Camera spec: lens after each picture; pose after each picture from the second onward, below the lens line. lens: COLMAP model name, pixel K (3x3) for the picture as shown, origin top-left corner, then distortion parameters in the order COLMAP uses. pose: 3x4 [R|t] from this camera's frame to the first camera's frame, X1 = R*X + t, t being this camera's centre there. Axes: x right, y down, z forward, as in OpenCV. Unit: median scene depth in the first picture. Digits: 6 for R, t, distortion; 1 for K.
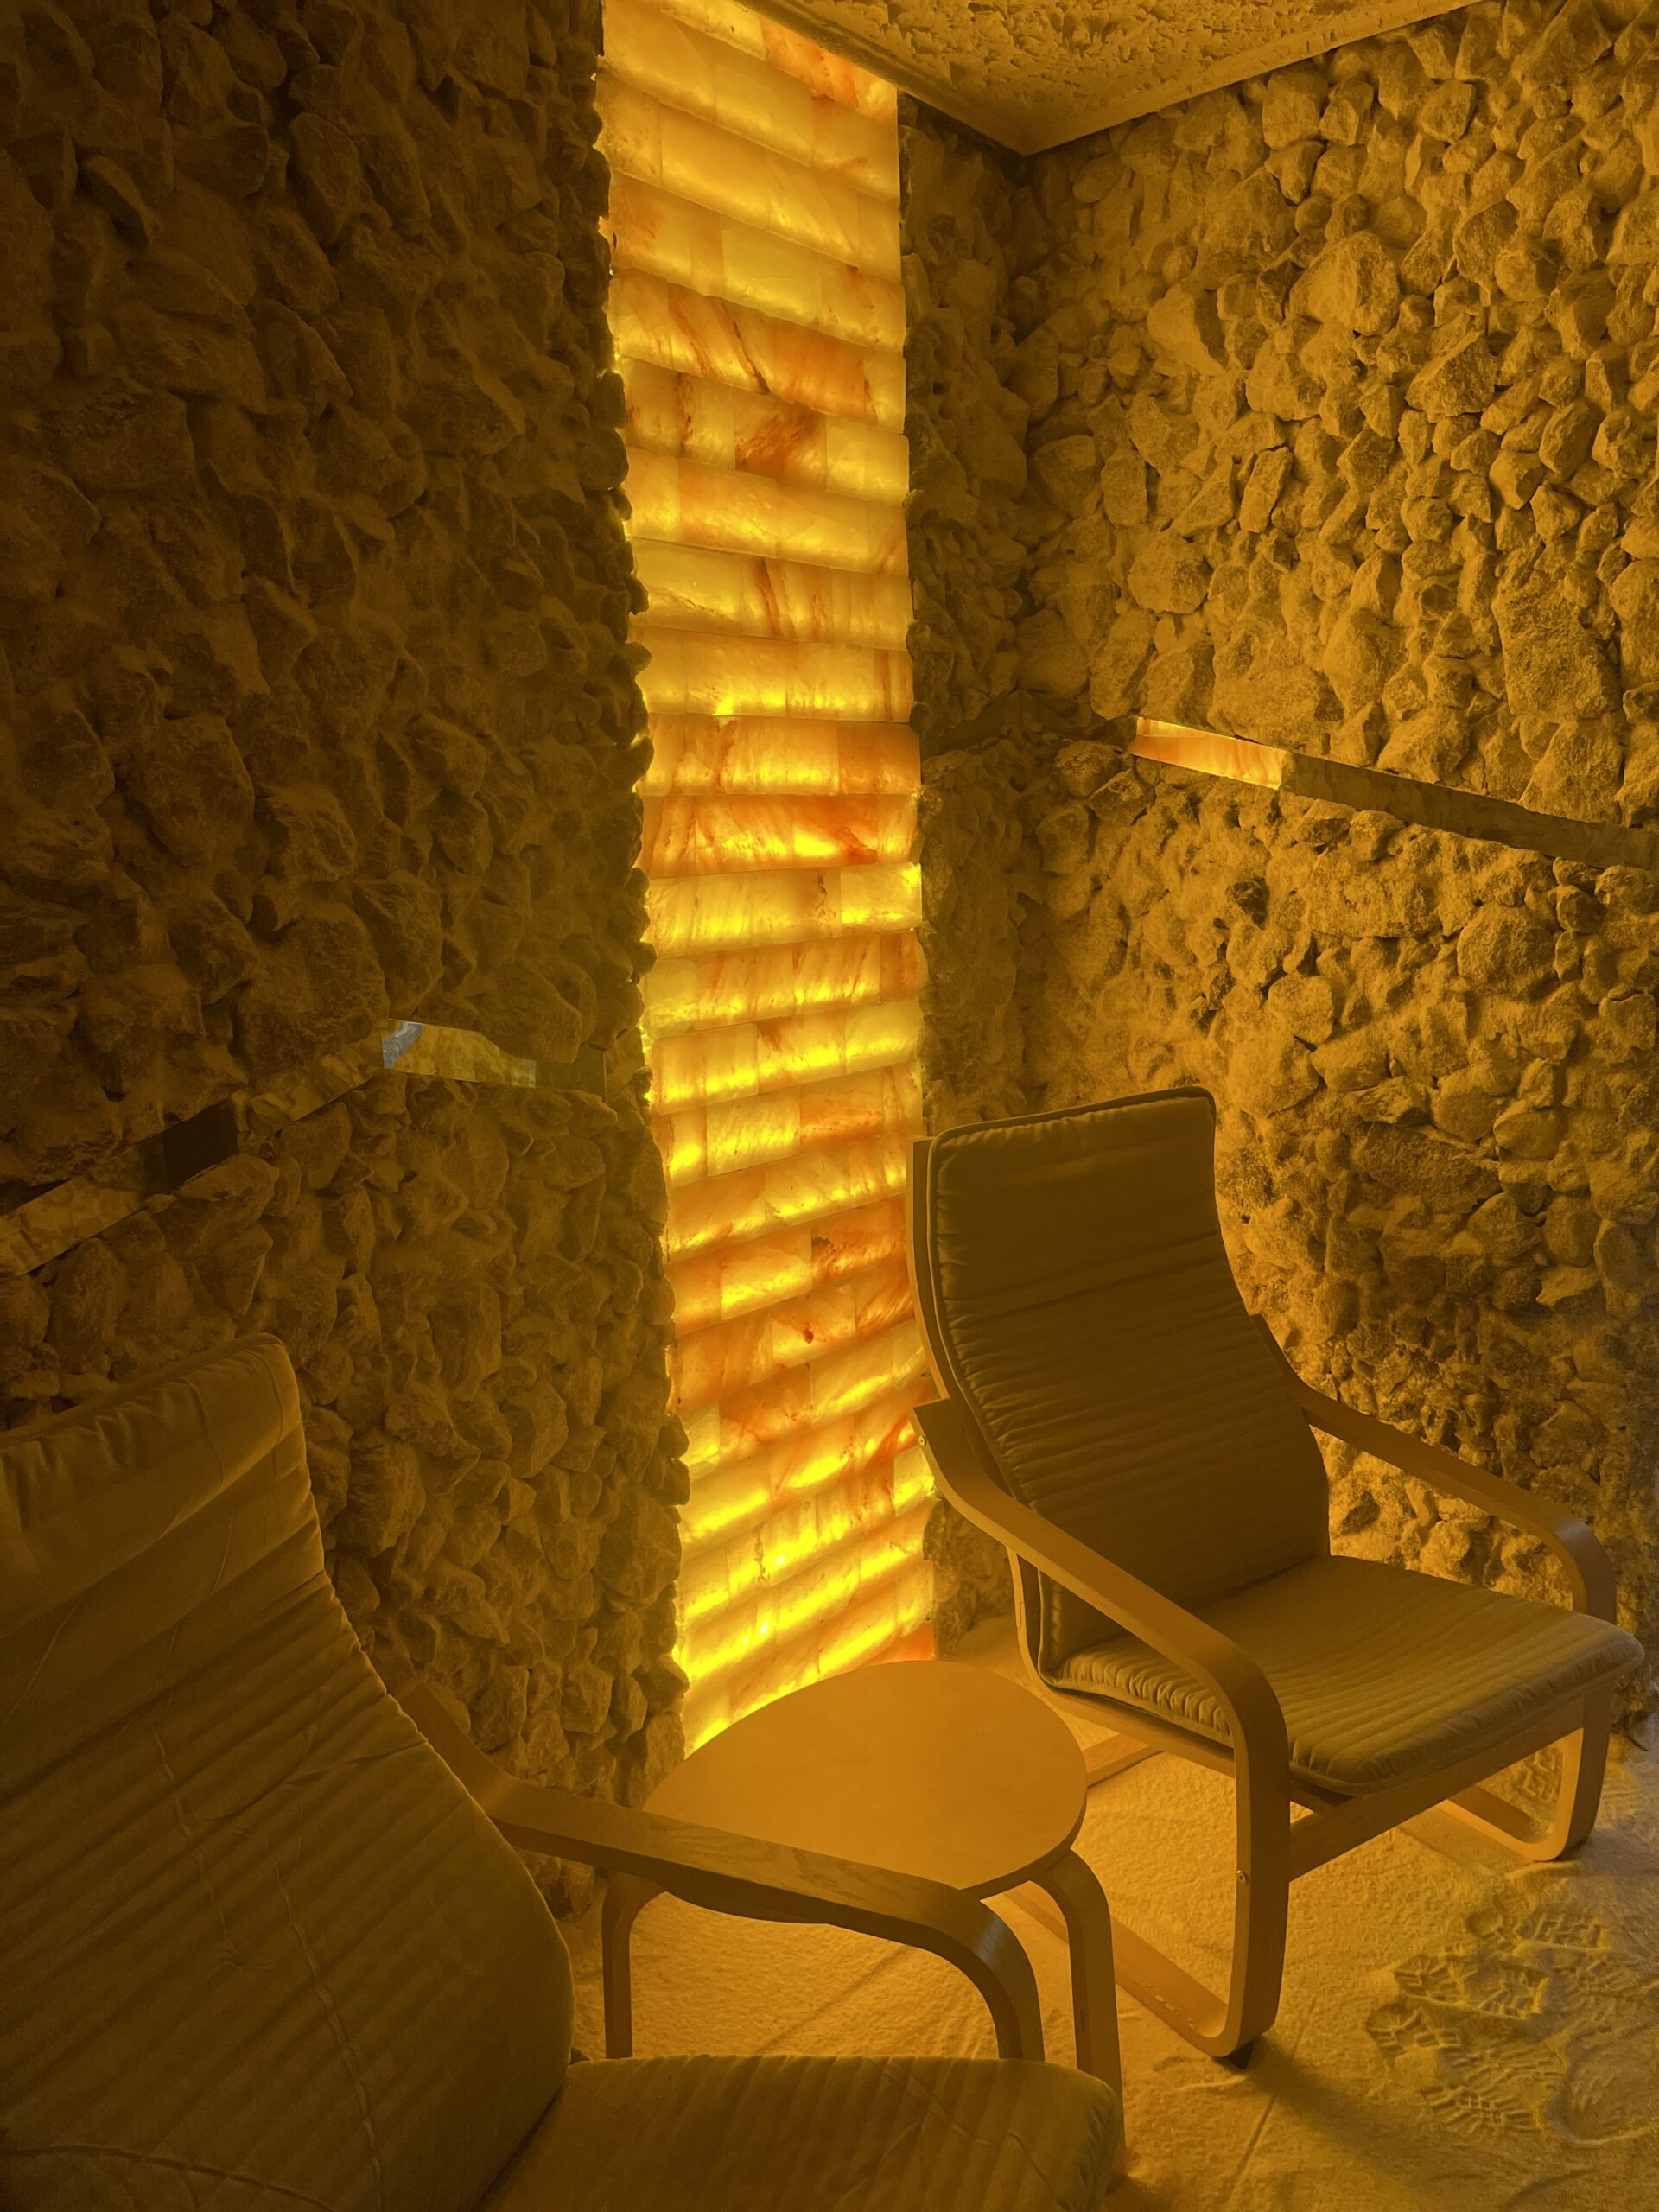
lens RADIAL K [[1630.8, 0, 861.5], [0, 1630.8, 1116.5], [0, 0, 1]] dist [0.064350, -0.081012]
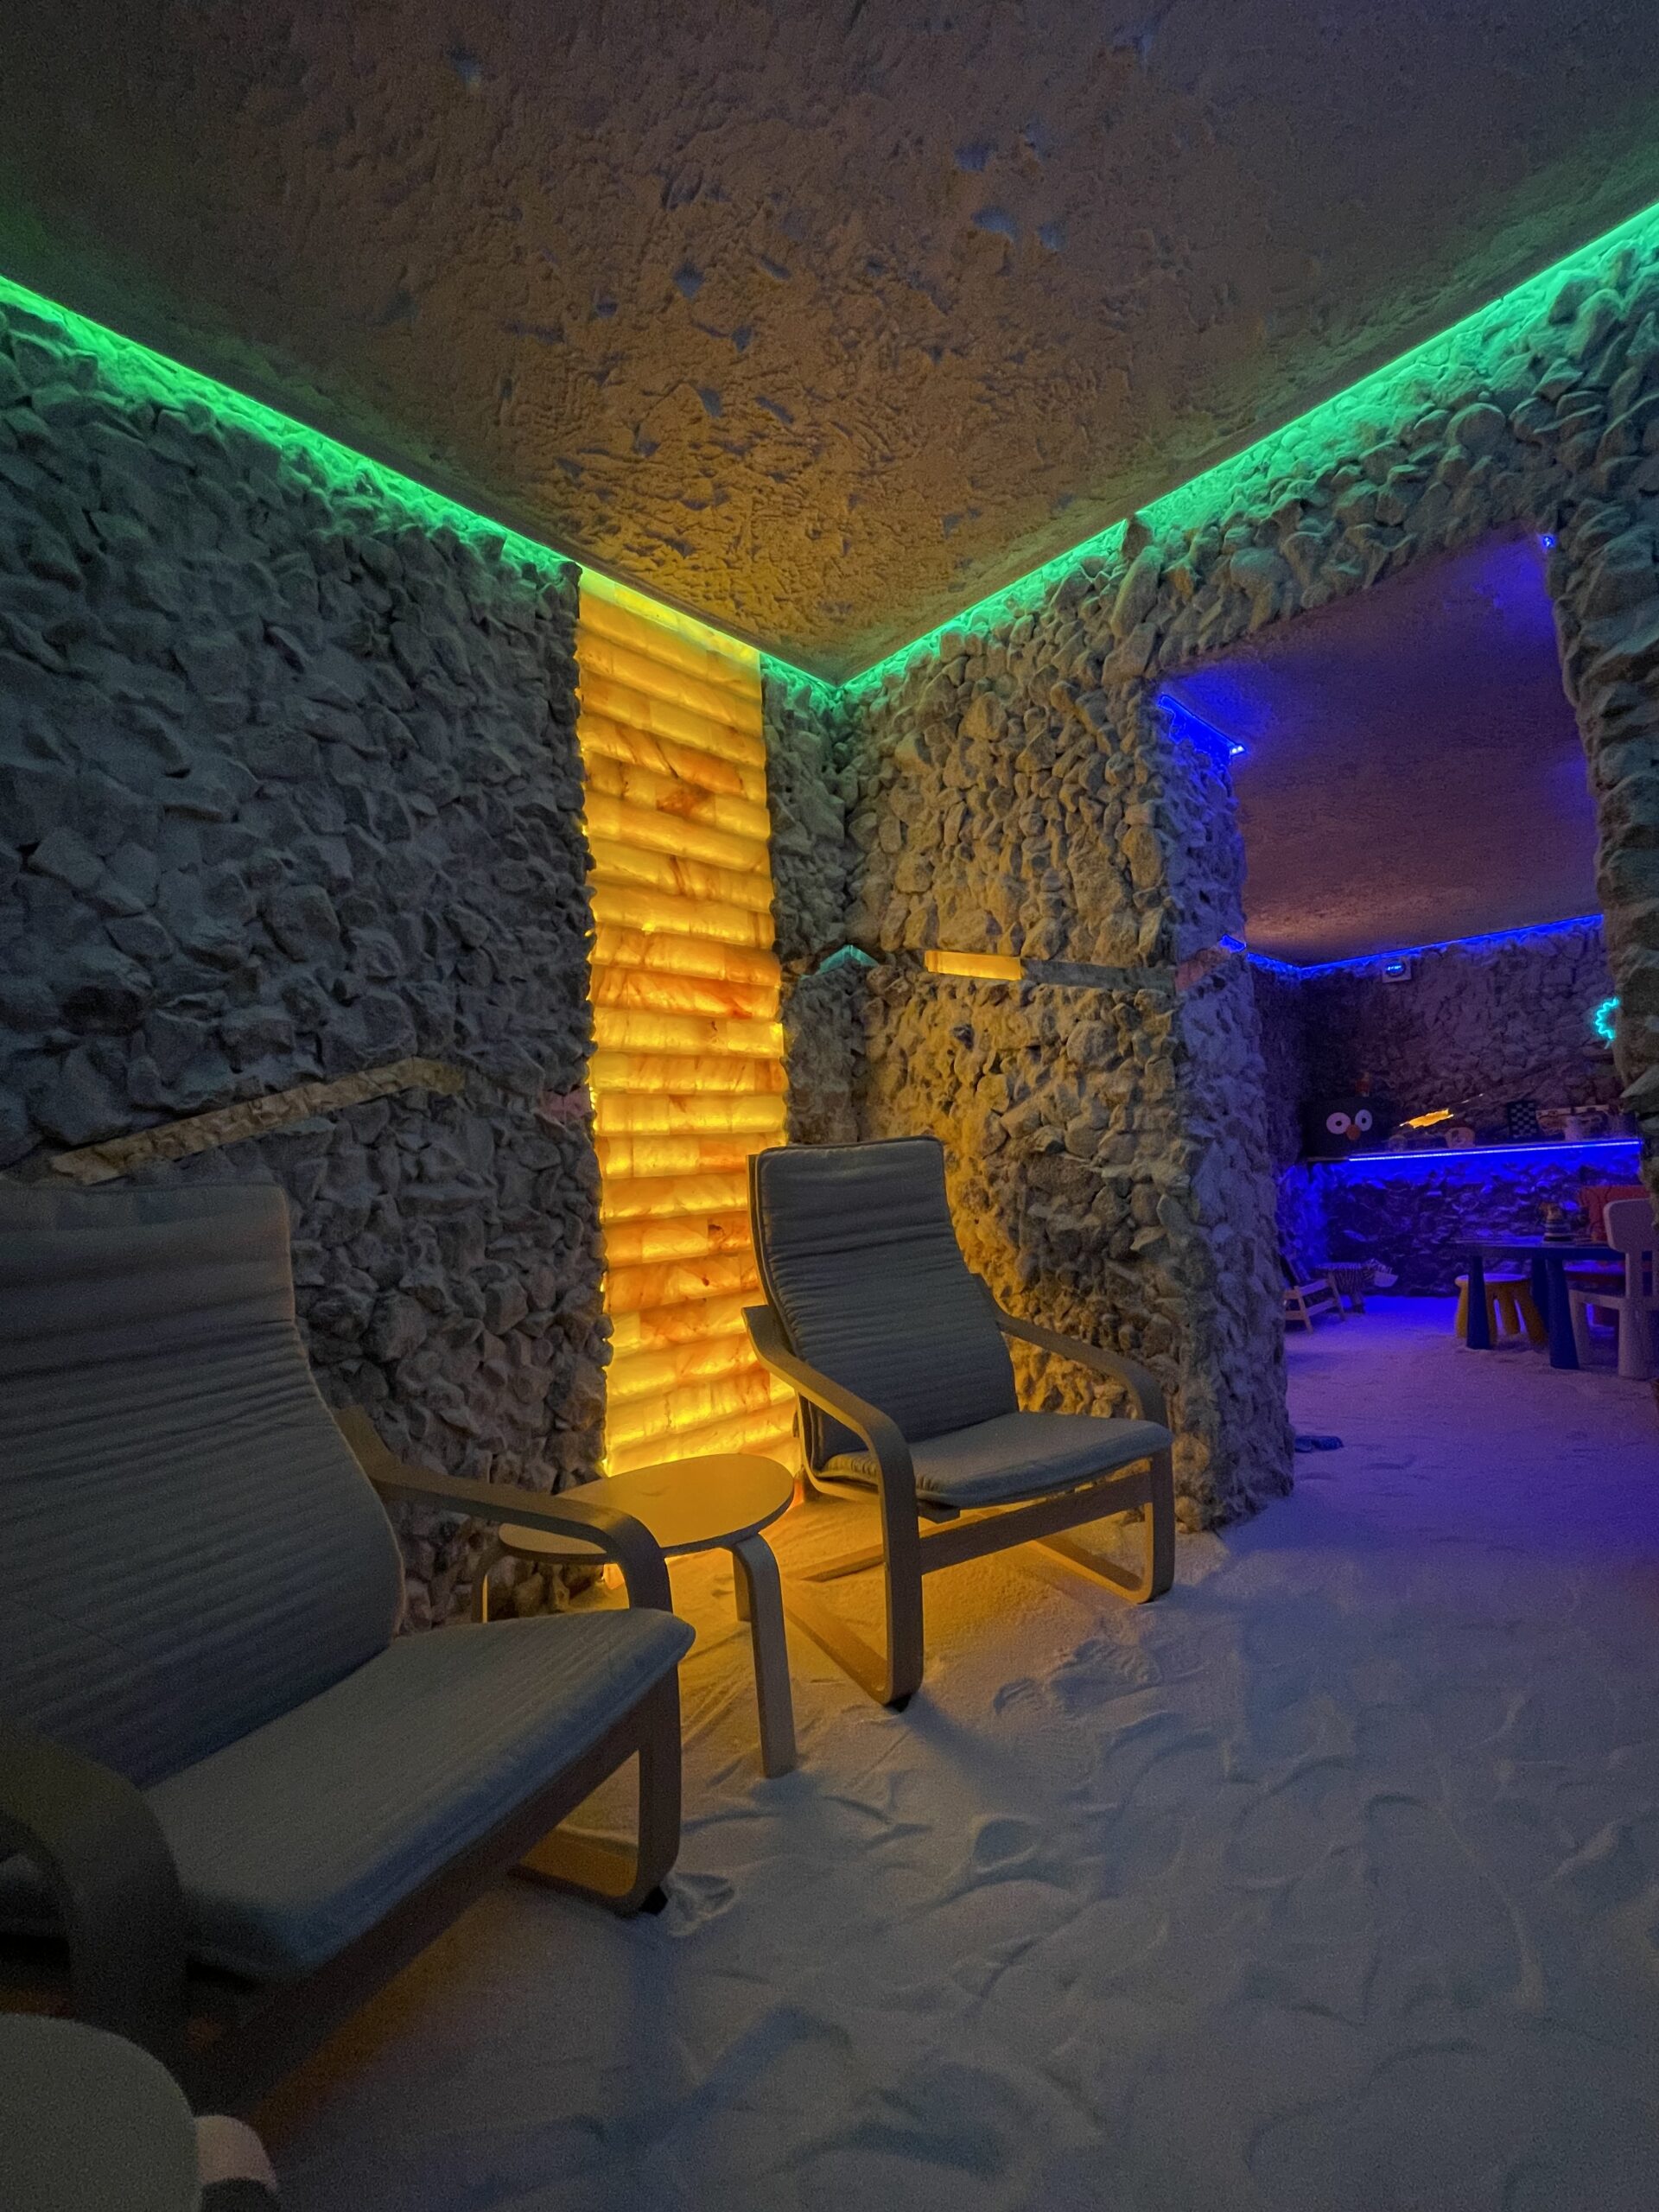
lens RADIAL K [[900.3, 0, 849.1], [0, 900.3, 1103.0], [0, 0, 1]] dist [-0.003782, 0.001214]
pose [[0.995068, -0.032446, -0.093737, 0.230425], [0.010383, 0.973869, -0.226875, 0.181634], [0.098649, 0.224782, 0.969403, 0.063203]]
